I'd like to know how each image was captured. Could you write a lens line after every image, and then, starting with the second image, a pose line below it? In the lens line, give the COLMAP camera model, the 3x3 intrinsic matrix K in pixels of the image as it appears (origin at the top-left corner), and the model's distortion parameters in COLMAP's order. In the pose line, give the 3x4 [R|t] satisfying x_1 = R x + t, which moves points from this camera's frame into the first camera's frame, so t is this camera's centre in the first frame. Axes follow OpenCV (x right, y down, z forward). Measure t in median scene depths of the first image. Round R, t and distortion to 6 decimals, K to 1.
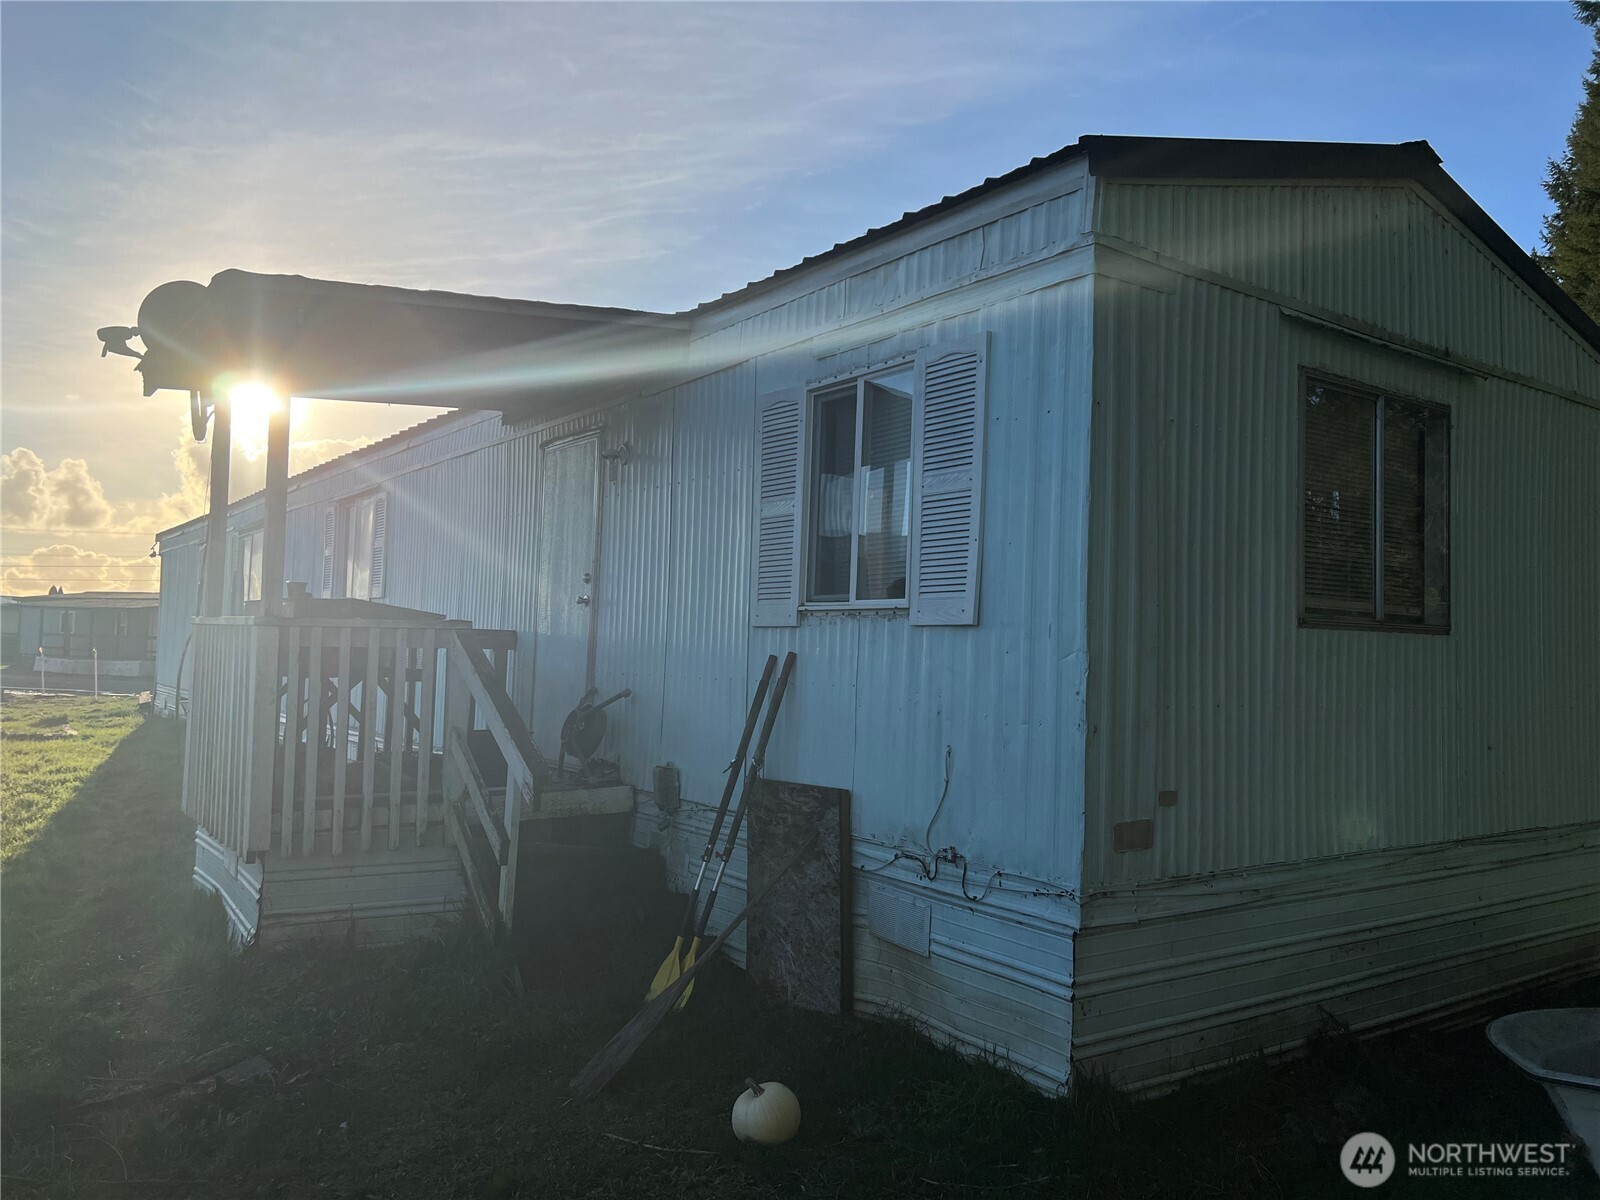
lens RADIAL K [[1225.8, 0, 800.0], [0, 1225.8, 600.0], [0, 0, 1]] dist [0.060193, -0.100335]
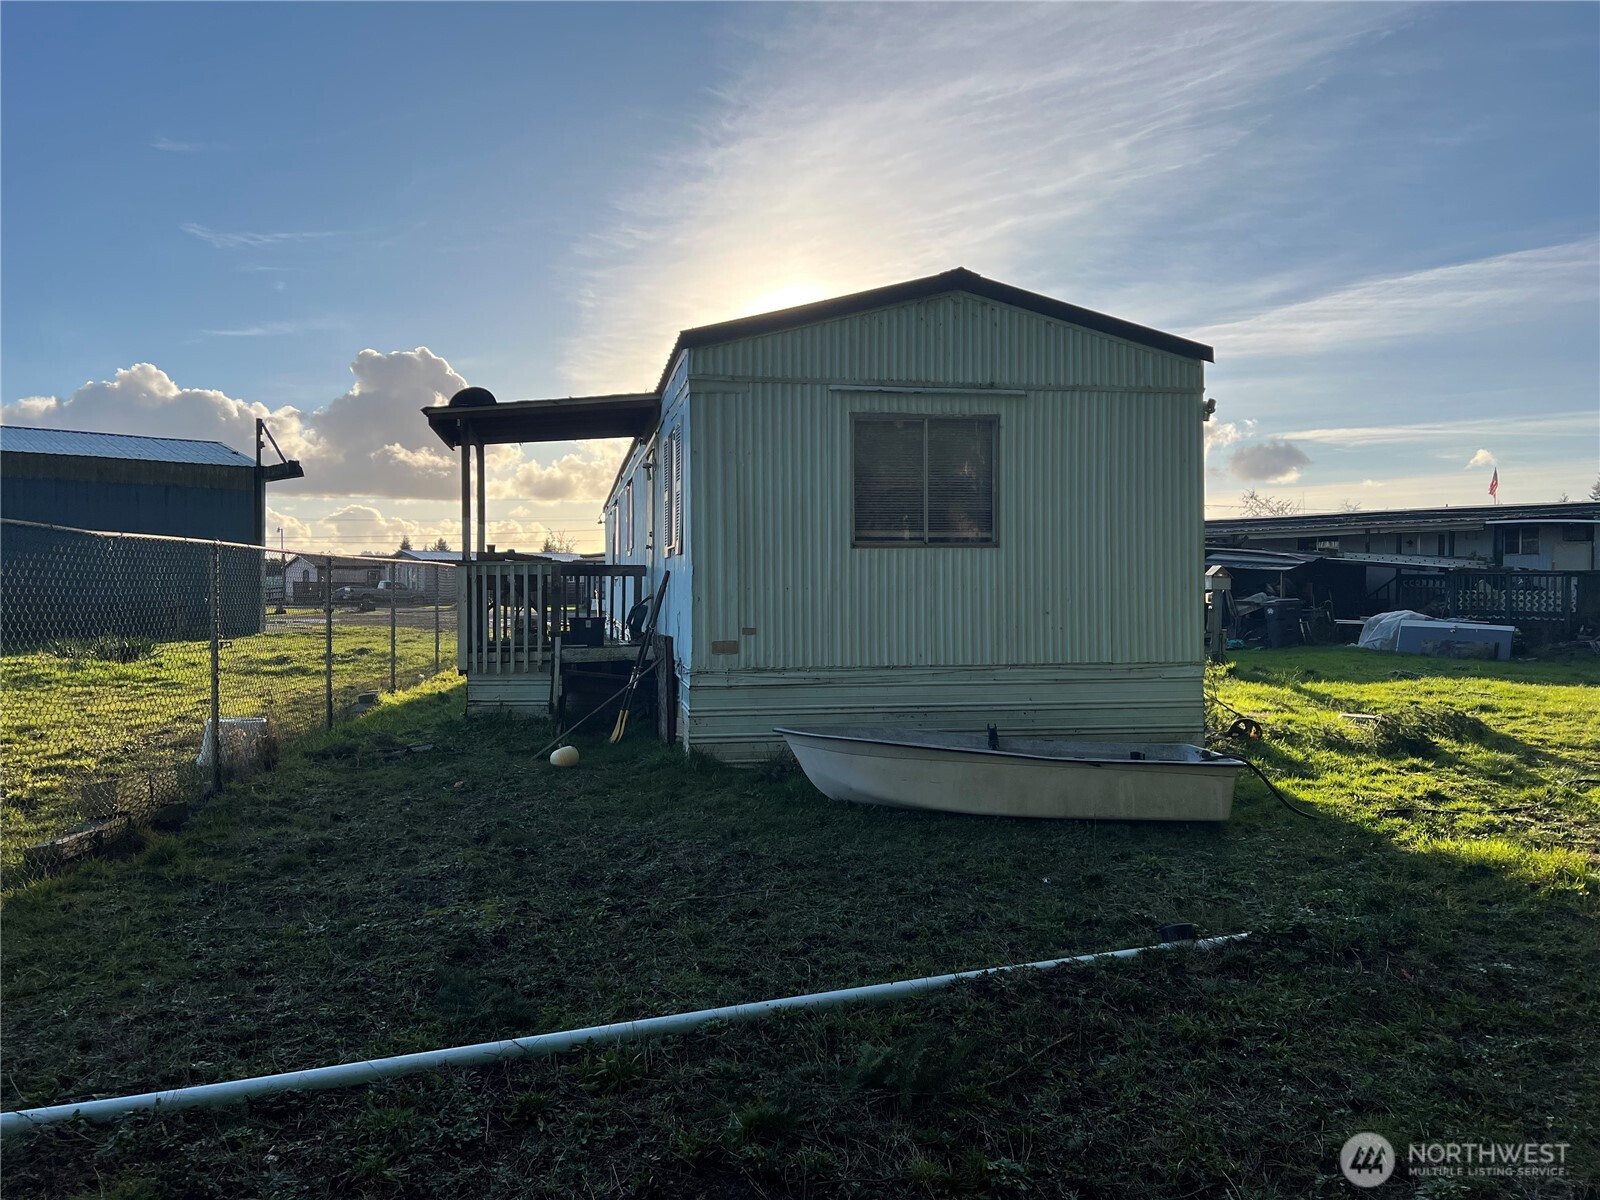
lens RADIAL K [[1172.8, 0, 800.0], [0, 1172.8, 600.0], [0, 0, 1]] dist [0.061538, -0.084562]
pose [[0.915117, -0.024291, -0.402456, 1.078688], [0.045828, 0.997981, 0.043971, 0.018835], [0.400576, -0.058683, 0.914383, -0.741421]]
